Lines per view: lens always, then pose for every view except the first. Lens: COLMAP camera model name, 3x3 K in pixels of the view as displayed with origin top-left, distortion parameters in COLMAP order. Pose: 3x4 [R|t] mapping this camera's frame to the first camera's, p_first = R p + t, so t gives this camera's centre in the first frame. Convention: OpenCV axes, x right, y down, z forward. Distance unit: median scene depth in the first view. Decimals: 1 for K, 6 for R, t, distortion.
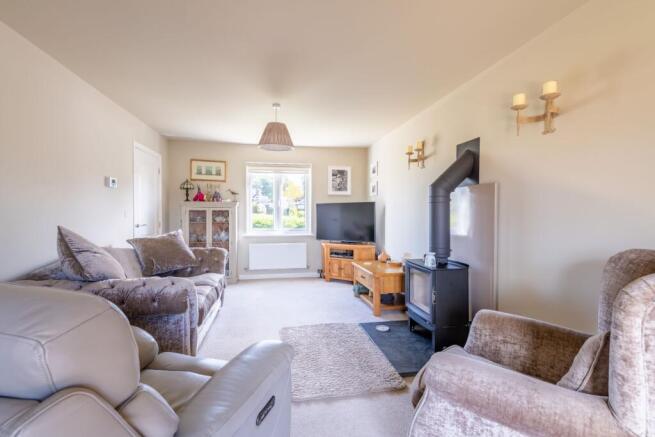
lens RADIAL K [[312.7, 0, 327.0], [0, 312.7, 218.3], [0, 0, 1]] dist [0.002255, 0.000697]
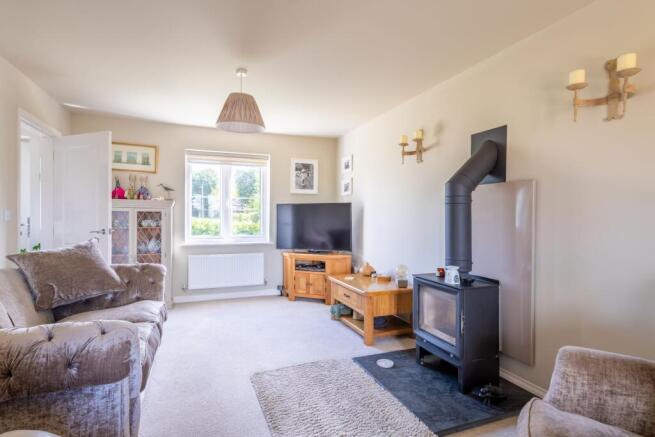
lens RADIAL K [[347.8, 0, 329.9], [0, 347.8, 218.6], [0, 0, 1]] dist [0.010611, -0.006337]
pose [[0.981428, 0.003610, 0.191799, -0.128872], [-0.001982, 0.999960, -0.008683, -0.003399], [-0.191823, 0.008142, 0.981396, 0.169303]]
